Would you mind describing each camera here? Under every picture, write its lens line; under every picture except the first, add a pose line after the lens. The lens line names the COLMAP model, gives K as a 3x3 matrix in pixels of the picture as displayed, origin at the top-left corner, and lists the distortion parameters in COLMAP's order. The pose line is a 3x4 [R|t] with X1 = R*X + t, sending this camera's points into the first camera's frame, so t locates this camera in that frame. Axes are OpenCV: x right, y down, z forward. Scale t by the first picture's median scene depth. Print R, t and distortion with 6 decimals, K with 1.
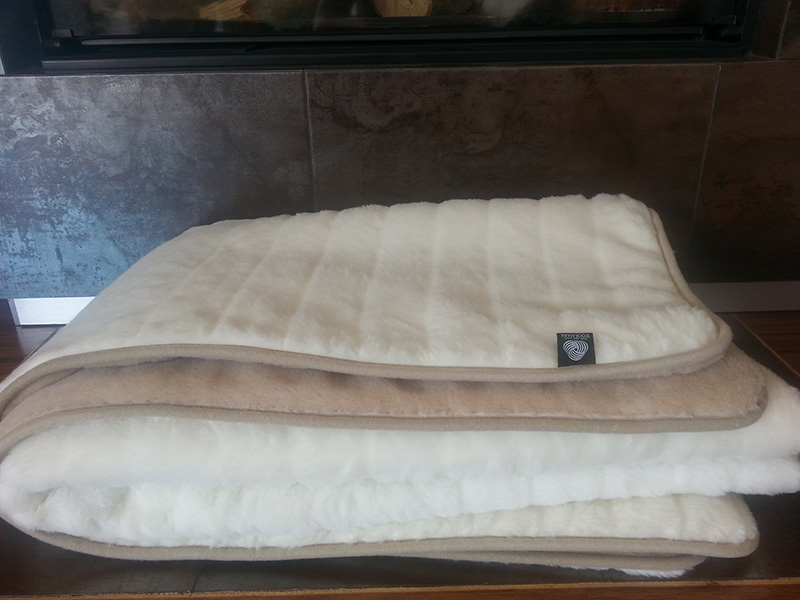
lens RADIAL K [[656.8, 0, 386.7], [0, 656.8, 284.9], [0, 0, 1]] dist [0.069705, -0.117474]
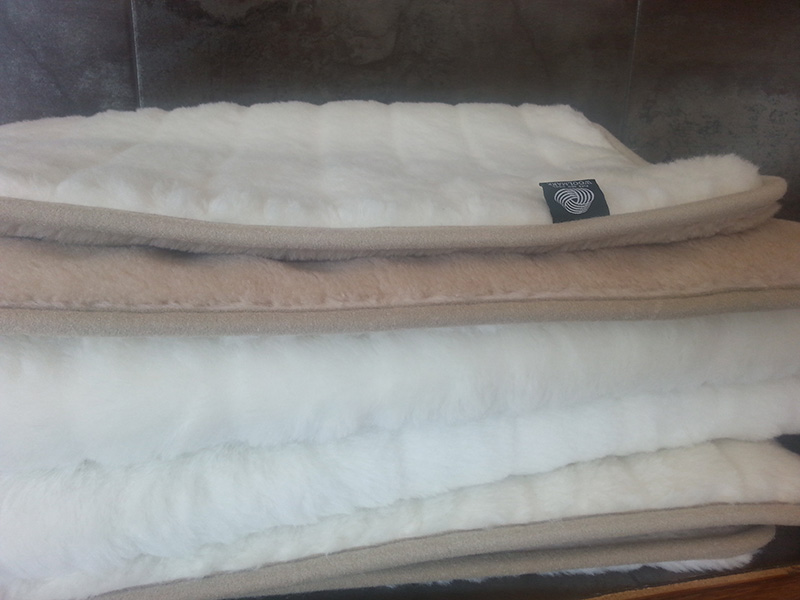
lens RADIAL K [[656.8, 0, 393.5], [0, 656.8, 296.0], [0, 0, 1]] dist [0.069705, -0.117474]
pose [[0.973650, -0.024790, 0.226694, -0.018754], [0.048811, 0.993690, -0.100981, 0.233277], [-0.222761, 0.109386, 0.968717, 0.437578]]
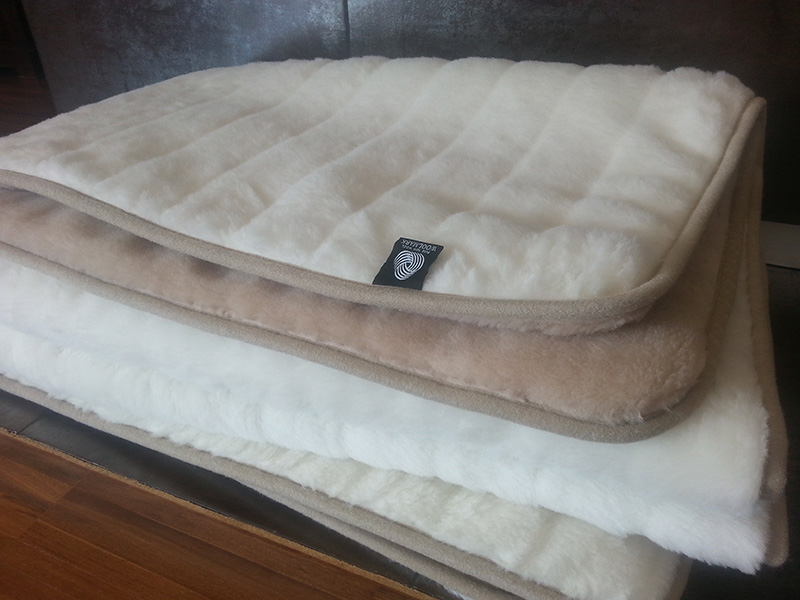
lens RADIAL K [[656.8, 0, 394.2], [0, 656.8, 285.5], [0, 0, 1]] dist [0.069705, -0.117474]
pose [[0.904892, 0.207491, -0.371643, 0.511952], [-0.148933, 0.972288, 0.180208, -0.000203], [0.398736, -0.107719, 0.910718, 0.367532]]
